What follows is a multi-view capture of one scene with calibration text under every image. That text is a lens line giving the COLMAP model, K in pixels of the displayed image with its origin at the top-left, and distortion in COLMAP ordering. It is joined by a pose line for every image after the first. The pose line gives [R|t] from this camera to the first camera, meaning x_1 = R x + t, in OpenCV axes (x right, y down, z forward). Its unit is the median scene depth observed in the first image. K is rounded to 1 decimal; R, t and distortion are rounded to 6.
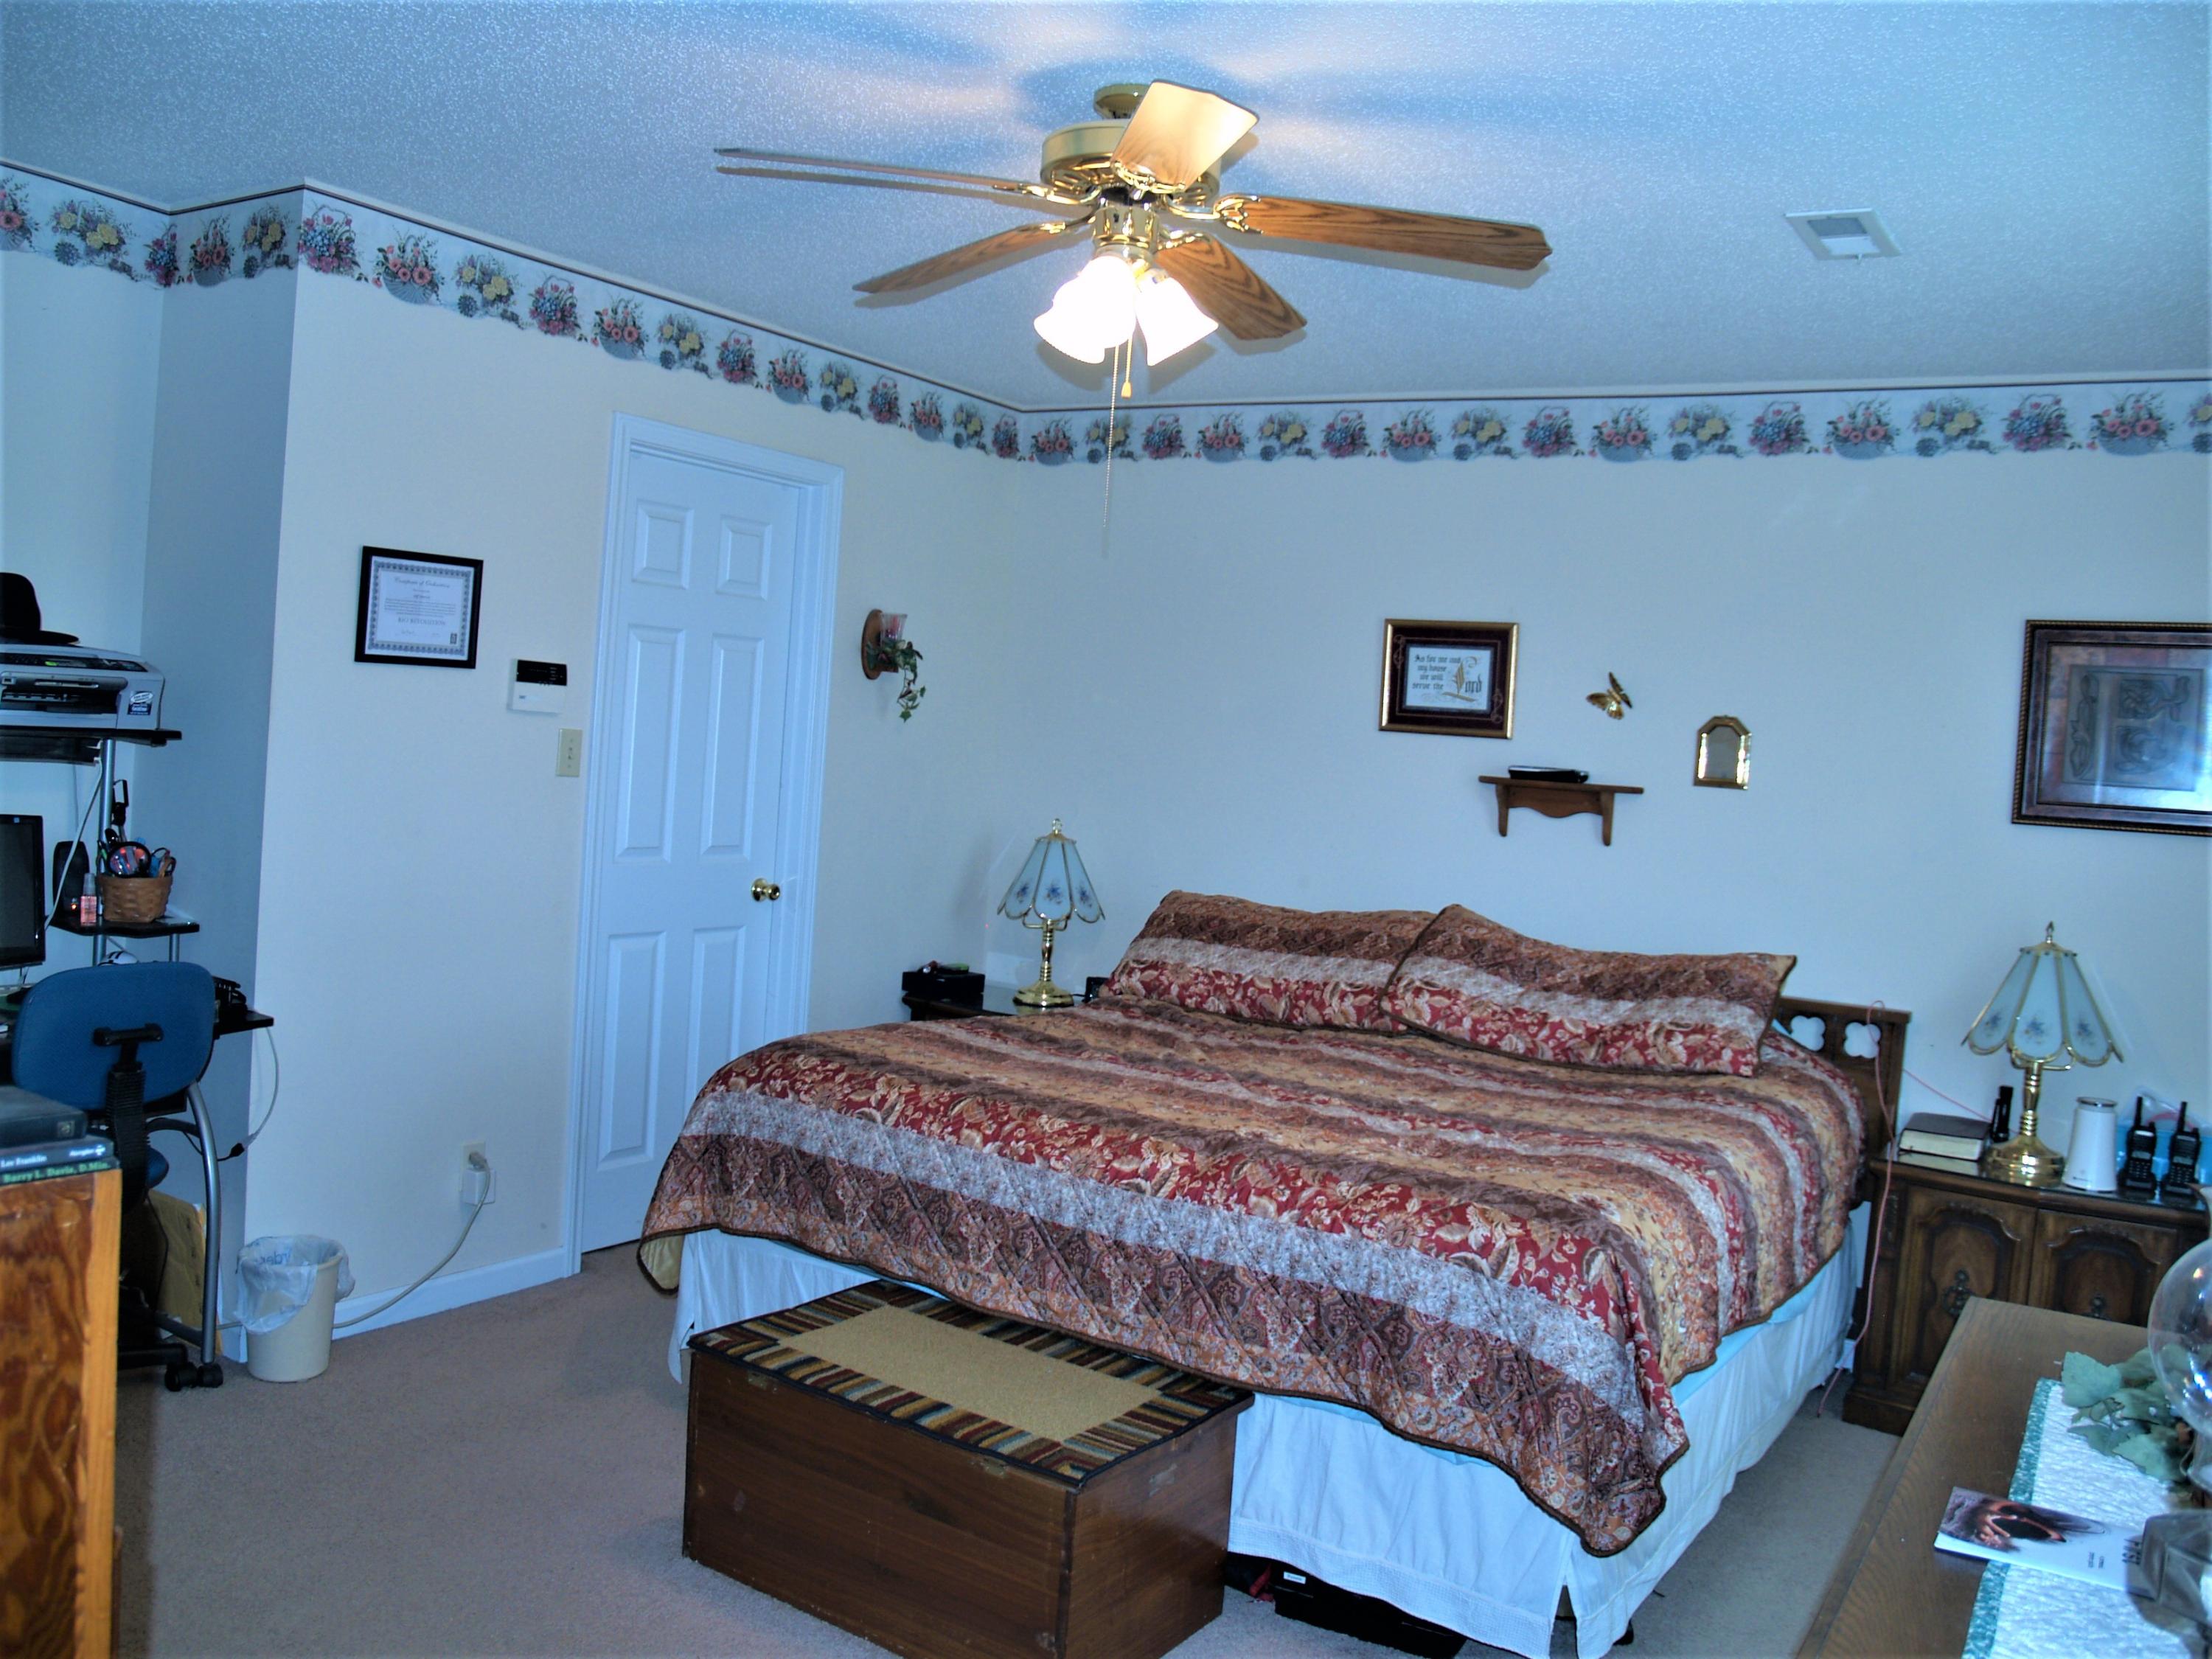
lens RADIAL K [[1913.3, 0, 1134.8], [0, 1913.3, 816.4], [0, 0, 1]] dist [-0.147155, 0.121851]
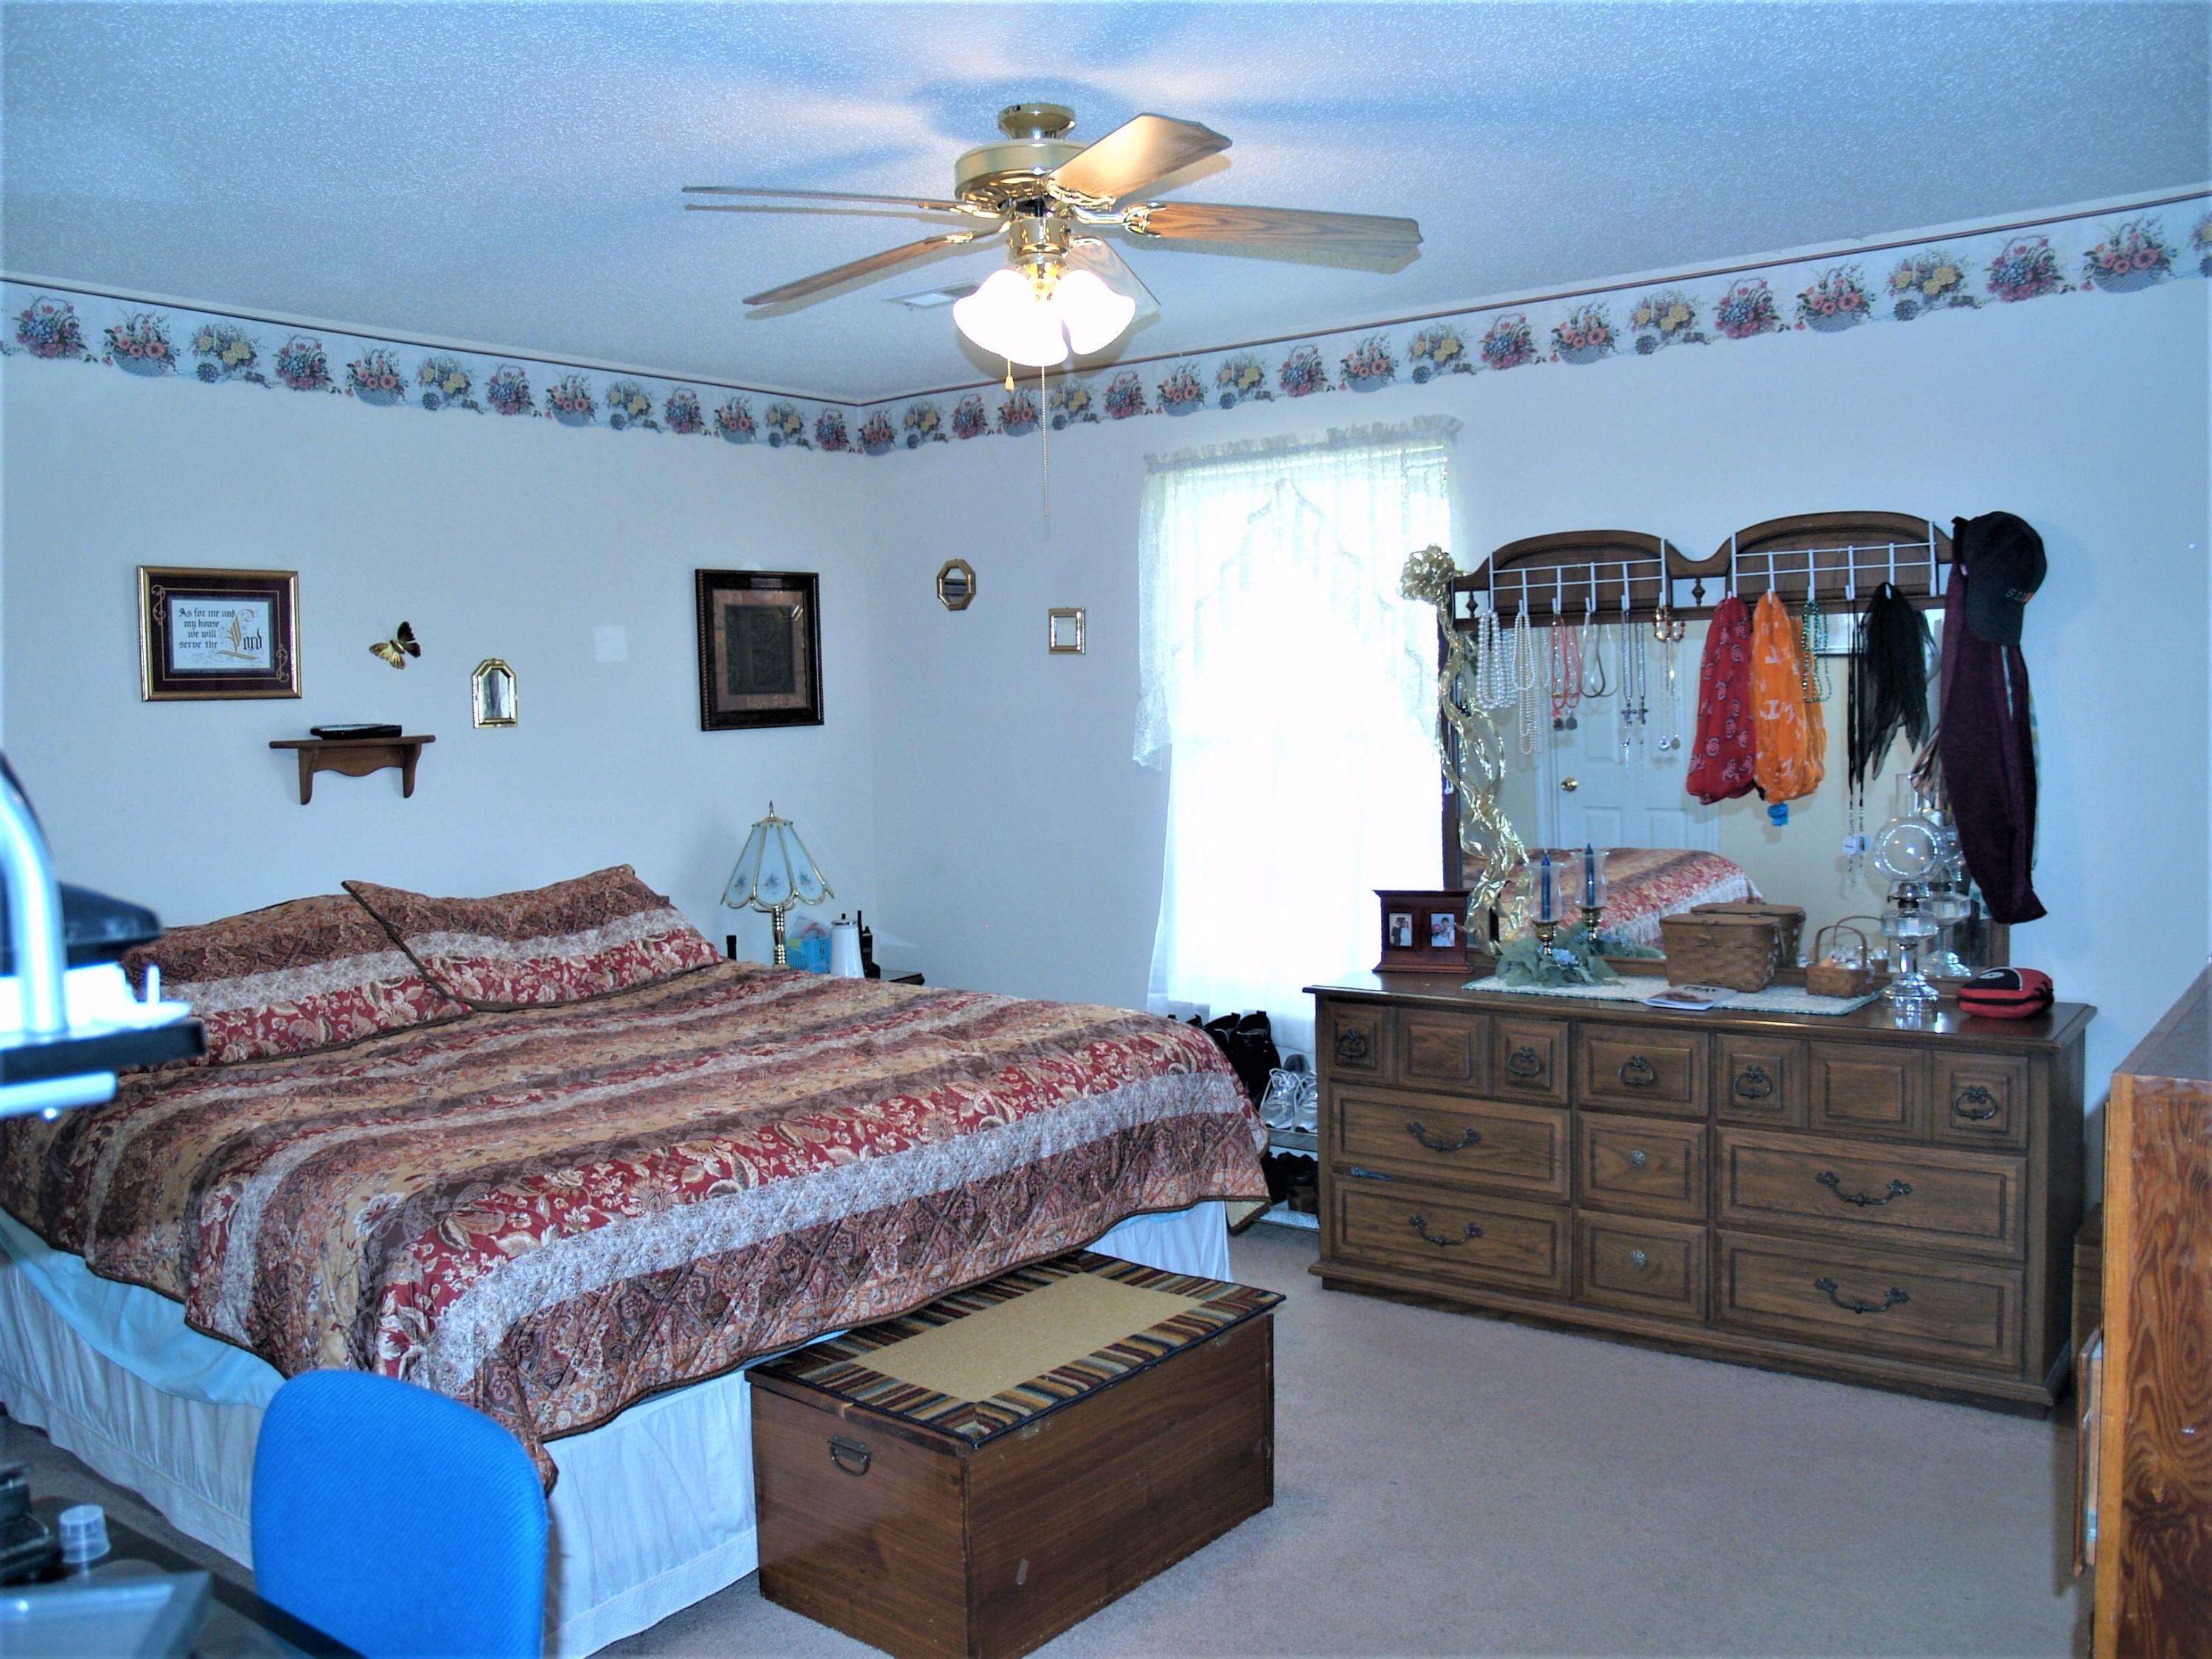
lens RADIAL K [[1913.3, 0, 1134.8], [0, 1913.3, 816.4], [0, 0, 1]] dist [-0.147155, 0.121851]
pose [[0.041794, -0.136284, 0.989788, -0.715800], [0.061330, 0.989135, 0.133604, -0.083186], [-0.997242, 0.055120, 0.049698, 0.579320]]
